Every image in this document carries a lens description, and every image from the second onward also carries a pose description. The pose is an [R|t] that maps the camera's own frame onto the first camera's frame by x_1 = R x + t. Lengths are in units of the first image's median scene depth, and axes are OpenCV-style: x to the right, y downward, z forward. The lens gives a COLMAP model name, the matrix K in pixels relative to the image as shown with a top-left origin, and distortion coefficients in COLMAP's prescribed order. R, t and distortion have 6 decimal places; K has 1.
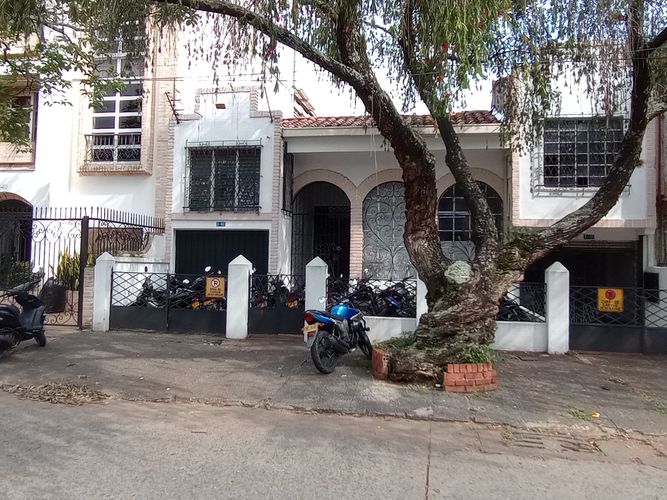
lens RADIAL K [[550.8, 0, 333.5], [0, 550.8, 250.0], [0, 0, 1]] dist [-0.002627, -0.000710]
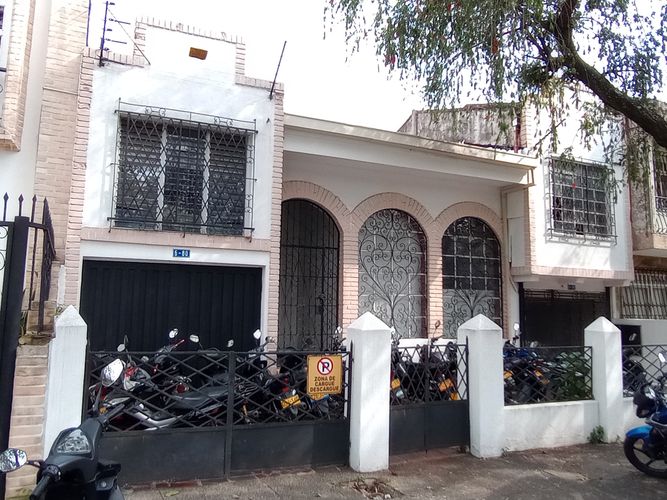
lens RADIAL K [[550.8, 0, 333.5], [0, 550.8, 250.0], [0, 0, 1]] dist [-0.002627, -0.000710]
pose [[0.825759, 0.056380, 0.561198, -0.401629], [-0.013284, 0.996659, -0.080582, -0.006266], [-0.563867, 0.059087, 0.823749, 0.444618]]
